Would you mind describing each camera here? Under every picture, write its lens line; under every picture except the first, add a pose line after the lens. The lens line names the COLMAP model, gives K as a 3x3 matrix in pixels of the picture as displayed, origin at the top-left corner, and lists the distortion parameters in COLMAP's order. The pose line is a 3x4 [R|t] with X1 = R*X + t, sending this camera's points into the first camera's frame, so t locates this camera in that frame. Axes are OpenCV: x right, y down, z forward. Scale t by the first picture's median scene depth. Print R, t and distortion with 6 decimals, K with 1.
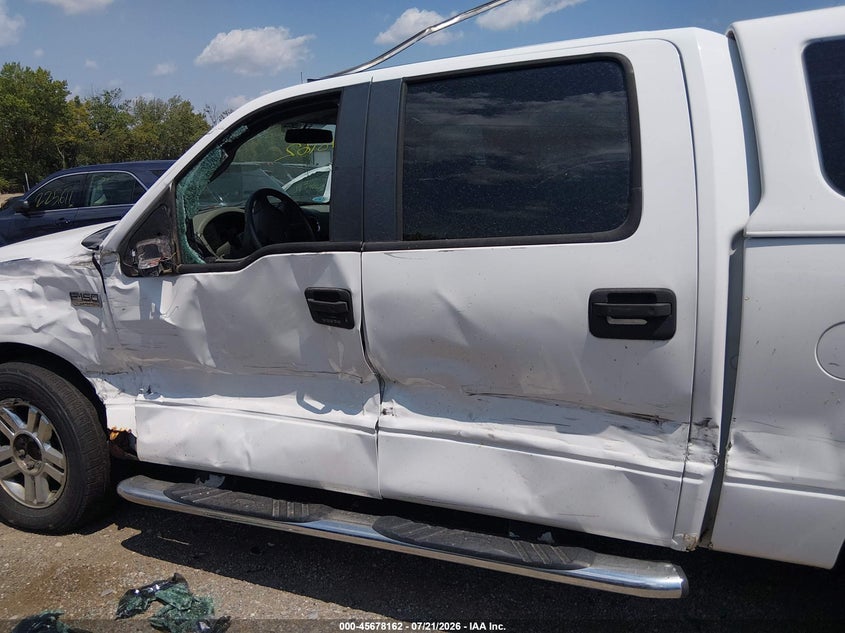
lens RADIAL K [[671.7, 0, 406.5], [0, 671.7, 314.7], [0, 0, 1]] dist [-0.000609, -0.007828]
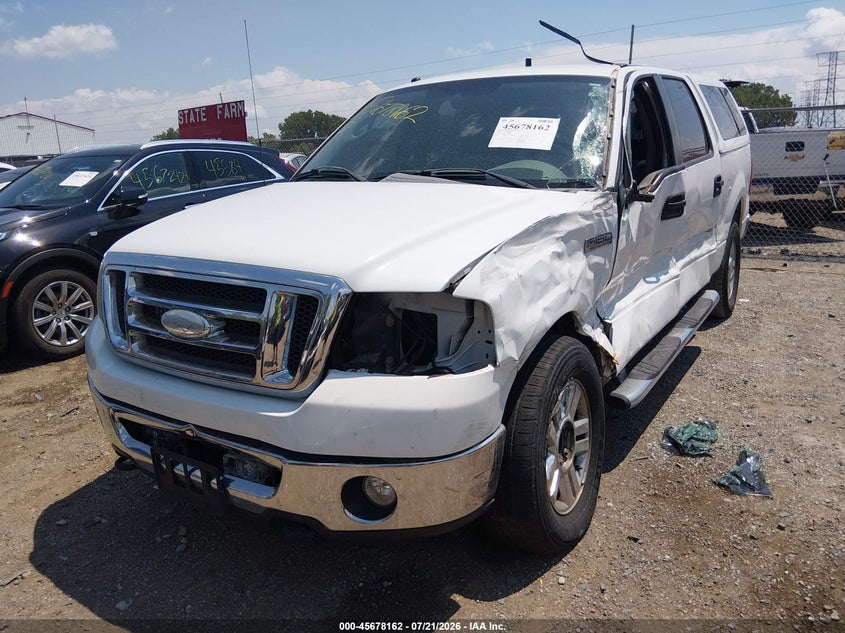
lens RADIAL K [[671.7, 0, 406.5], [0, 671.7, 314.7], [0, 0, 1]] dist [-0.000609, -0.007828]
pose [[0.192263, -0.206225, 0.959430, -1.572413], [0.273919, 0.950089, 0.149326, -0.154023], [-0.942339, 0.234097, 0.239156, 1.067869]]
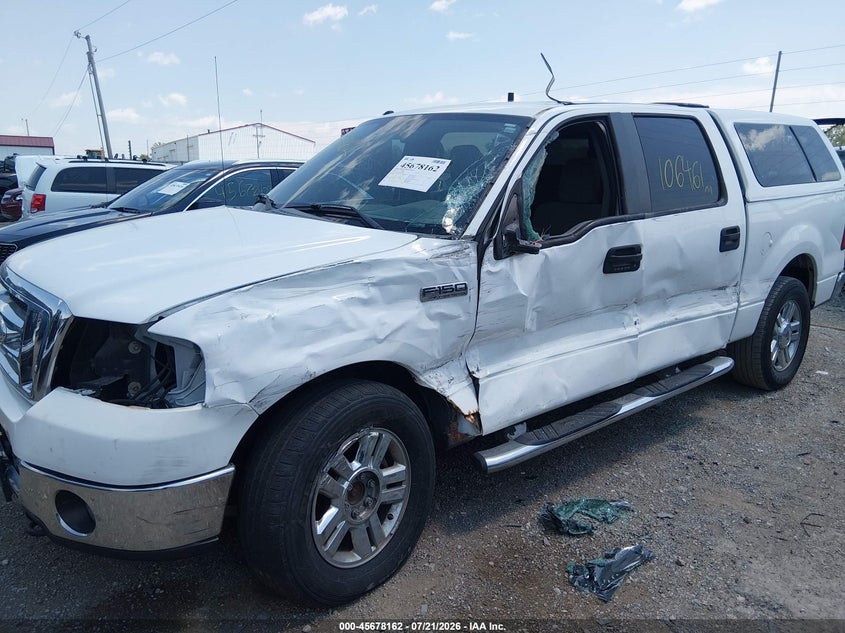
lens RADIAL K [[655.8, 0, 422.5], [0, 655.8, 316.5], [0, 0, 1]] dist [0.003202, -0.006750]
pose [[0.473251, -0.153210, 0.867502, -1.350470], [0.192127, 0.979005, 0.068091, -0.059287], [-0.859721, 0.134447, 0.492751, 0.559977]]
